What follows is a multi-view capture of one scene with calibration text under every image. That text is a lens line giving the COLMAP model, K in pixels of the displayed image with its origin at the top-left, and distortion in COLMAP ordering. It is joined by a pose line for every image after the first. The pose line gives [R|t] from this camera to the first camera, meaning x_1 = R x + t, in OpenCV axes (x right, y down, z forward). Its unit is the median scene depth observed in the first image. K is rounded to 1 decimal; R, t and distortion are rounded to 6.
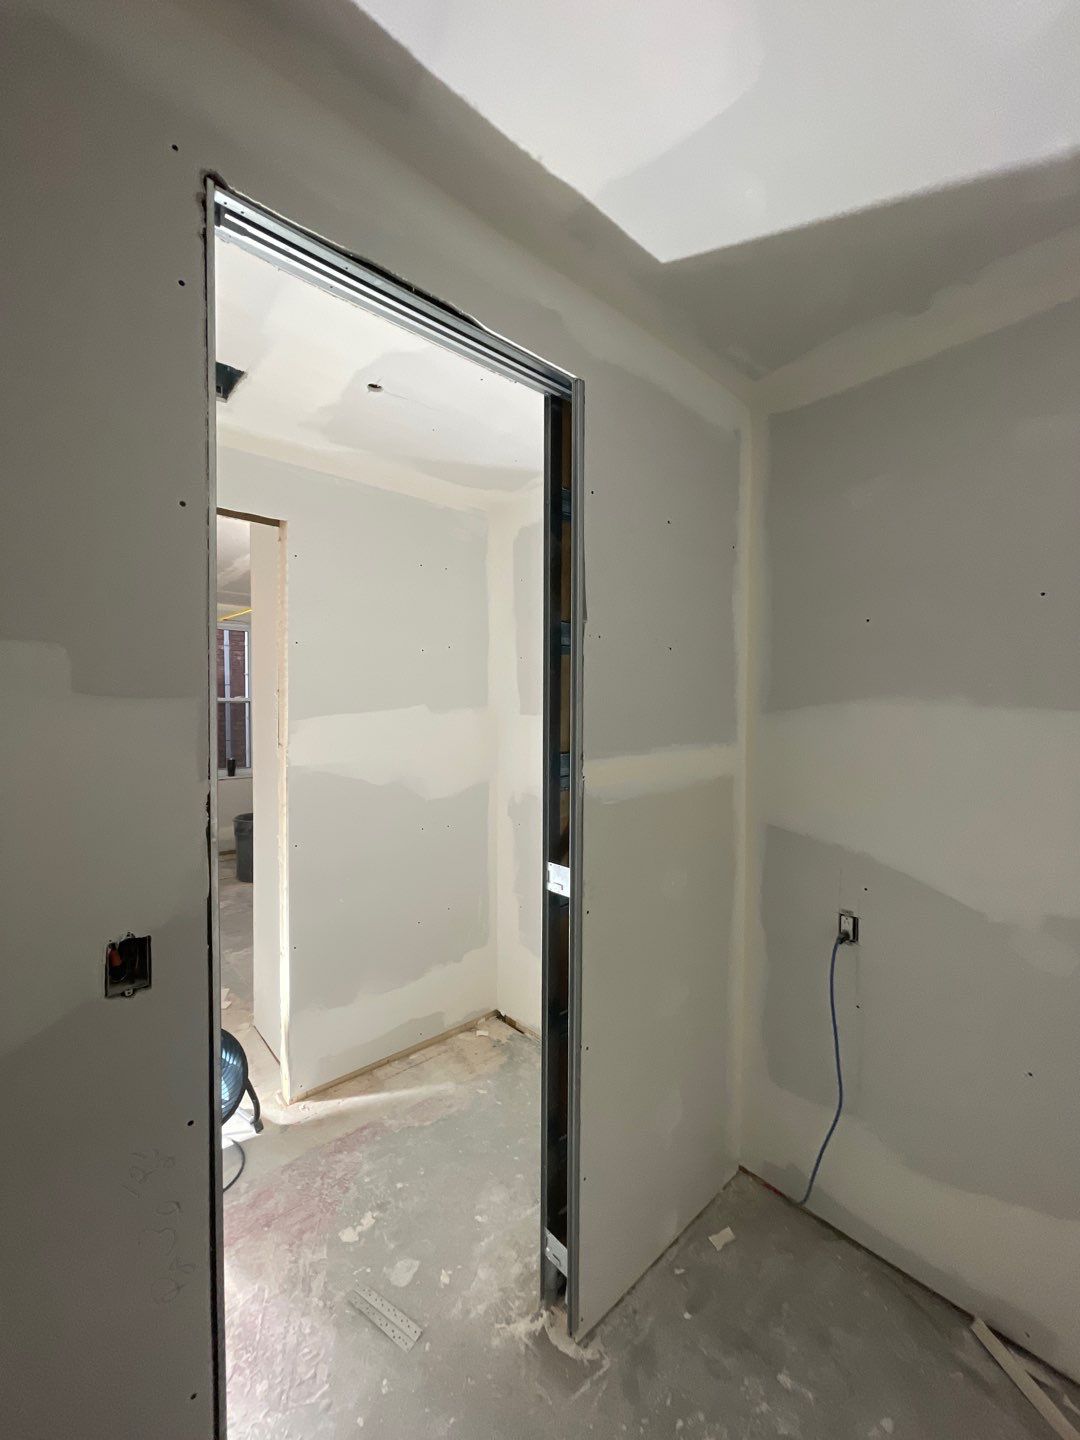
lens RADIAL K [[583.3, 0, 542.8], [0, 583.3, 720.3], [0, 0, 1]] dist [-0.000630, -0.000025]
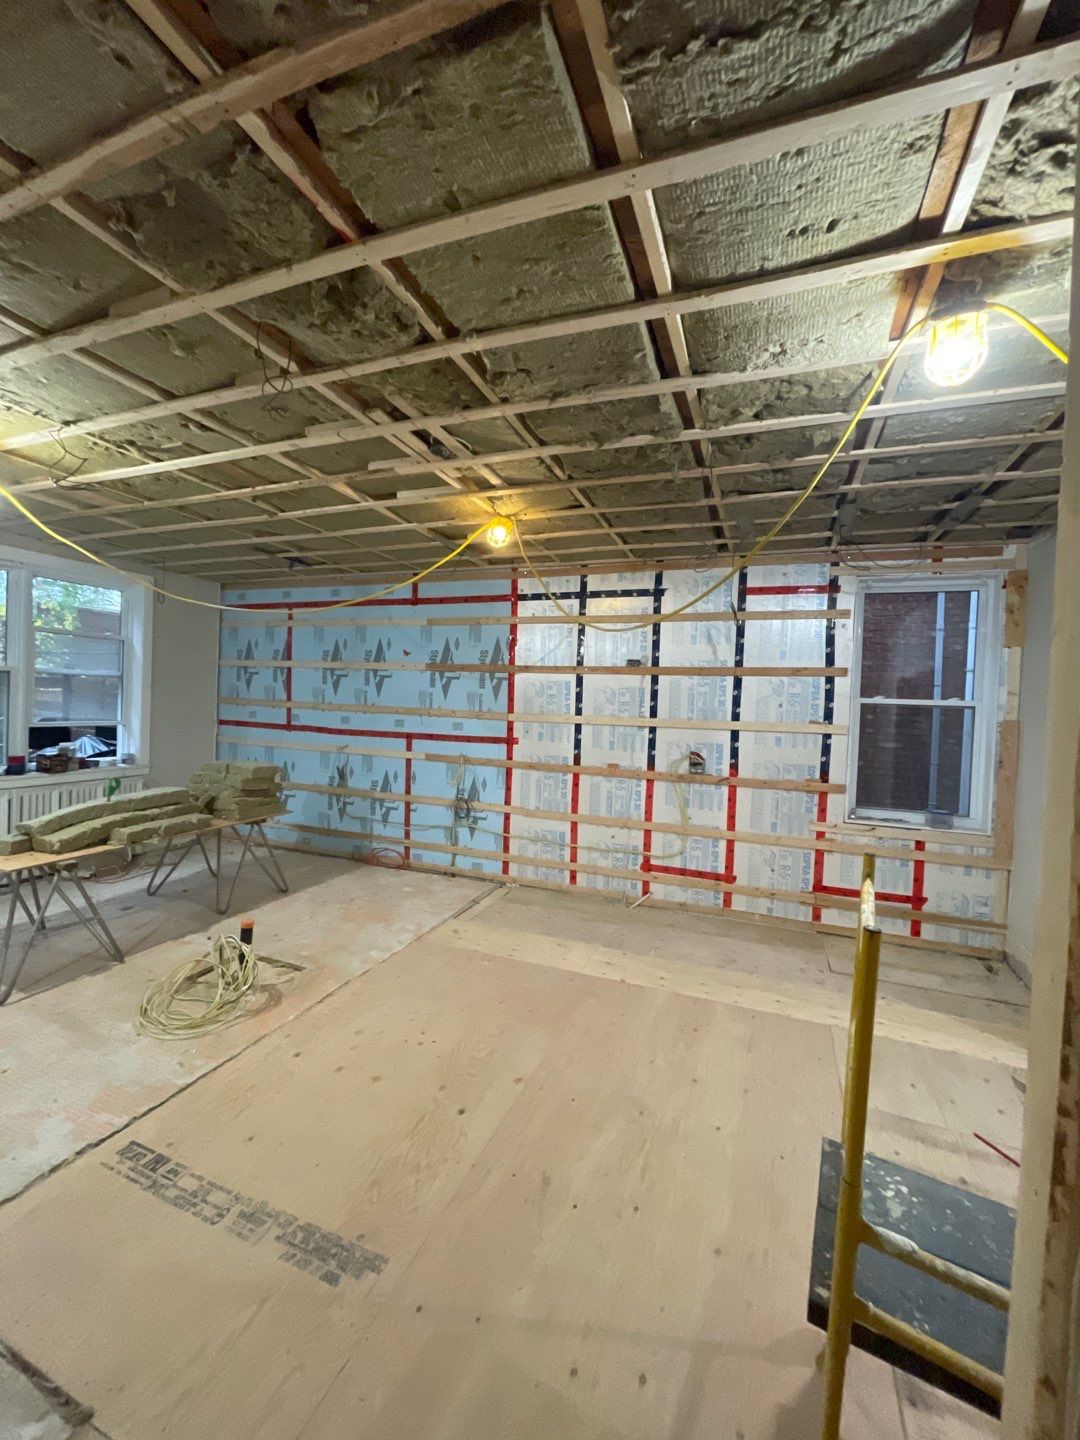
lens RADIAL K [[583.3, 0, 541.4], [0, 583.3, 718.3], [0, 0, 1]] dist [-0.000630, -0.000025]
pose [[0.461637, 0.040943, -0.886124, -0.148903], [-0.050767, 0.998516, 0.019688, -0.007890], [0.885615, 0.035897, 0.463031, 0.276084]]
